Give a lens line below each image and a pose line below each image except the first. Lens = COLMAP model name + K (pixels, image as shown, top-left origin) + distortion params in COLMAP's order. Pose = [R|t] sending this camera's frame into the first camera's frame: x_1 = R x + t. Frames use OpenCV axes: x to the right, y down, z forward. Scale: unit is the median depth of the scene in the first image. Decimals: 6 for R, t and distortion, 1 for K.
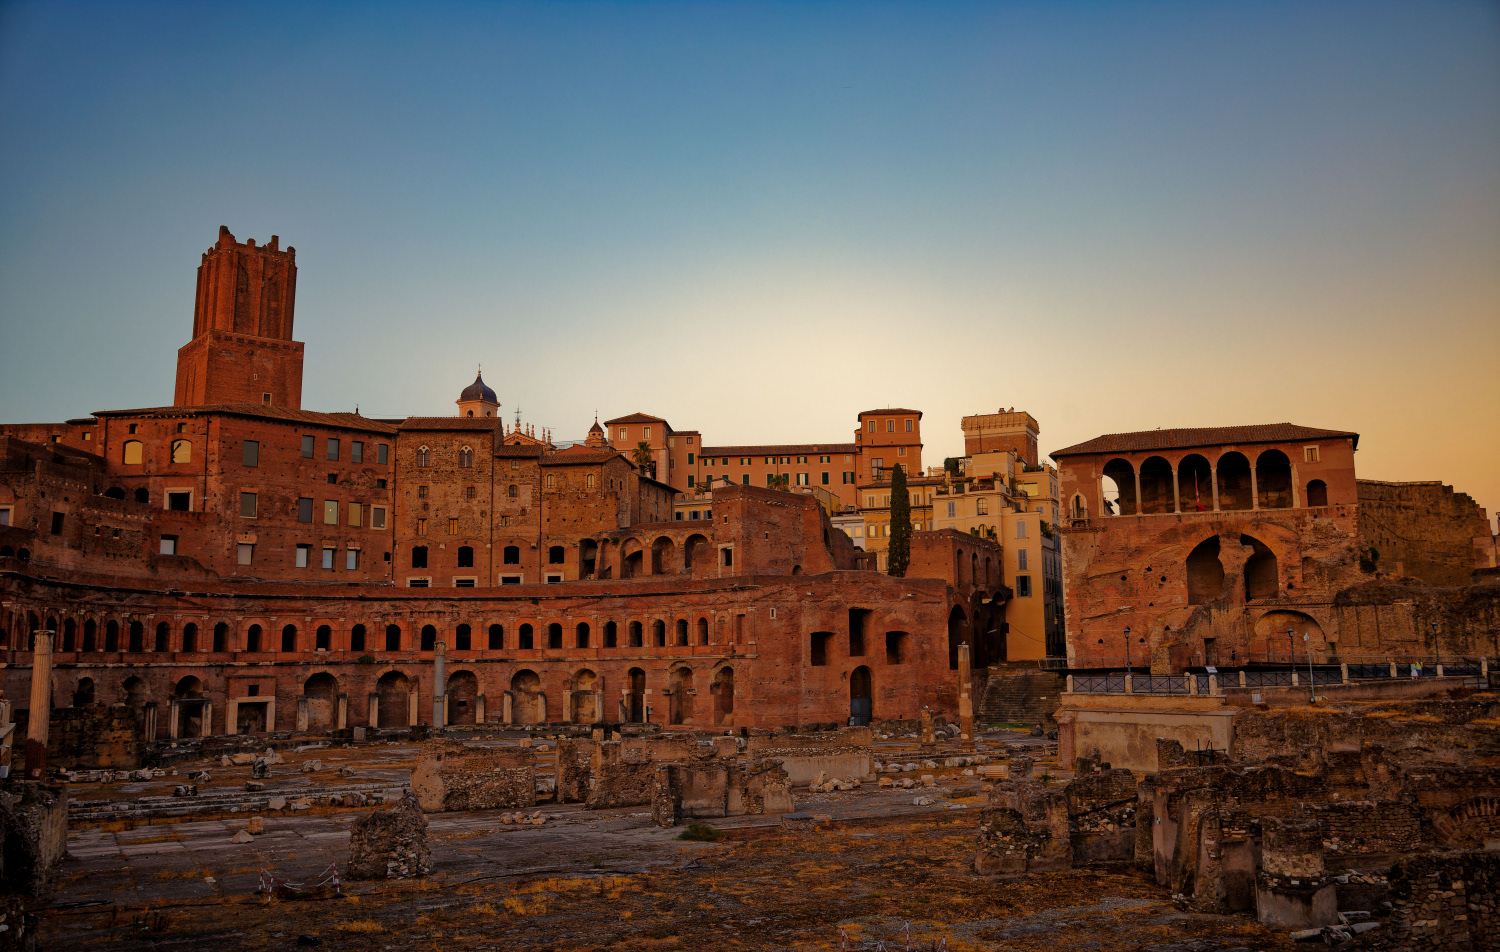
lens RADIAL K [[1154.8, 0, 749.5], [0, 1154.8, 450.0], [0, 0, 1]] dist [-0.011638, 0.001980]
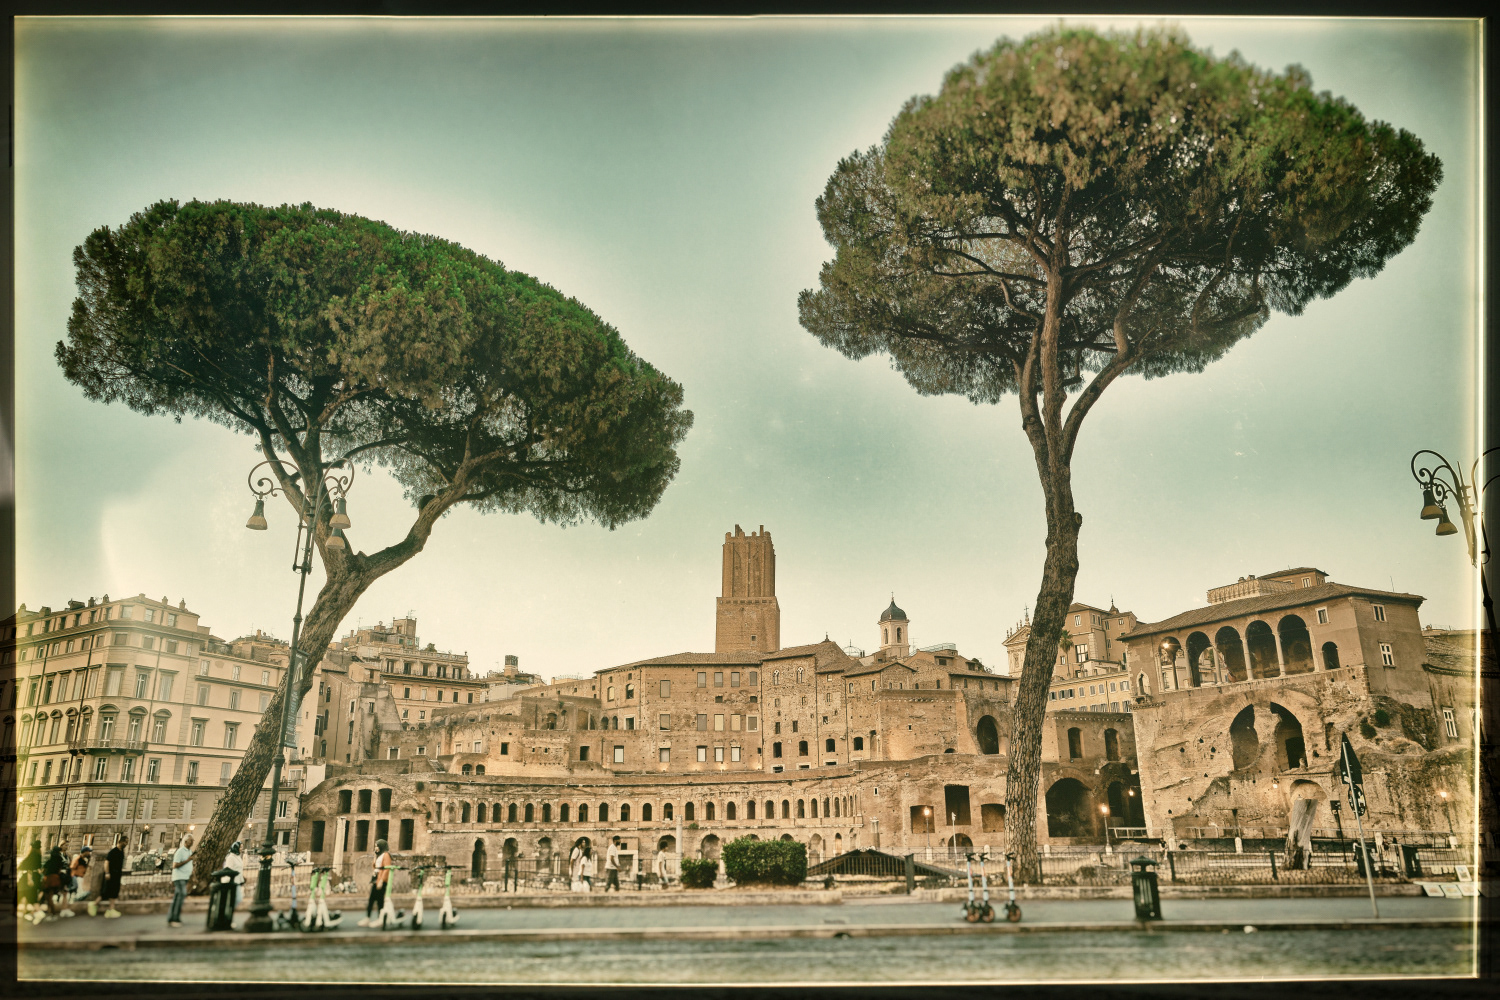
lens RADIAL K [[984.2, 0, 753.1], [0, 984.2, 481.4], [0, 0, 1]] dist [-0.013494, 0.021290]
pose [[0.763384, -0.209703, -0.610958, 0.635984], [0.117621, 0.975150, -0.187742, -0.007986], [0.635146, 0.071458, 0.769080, 0.028133]]
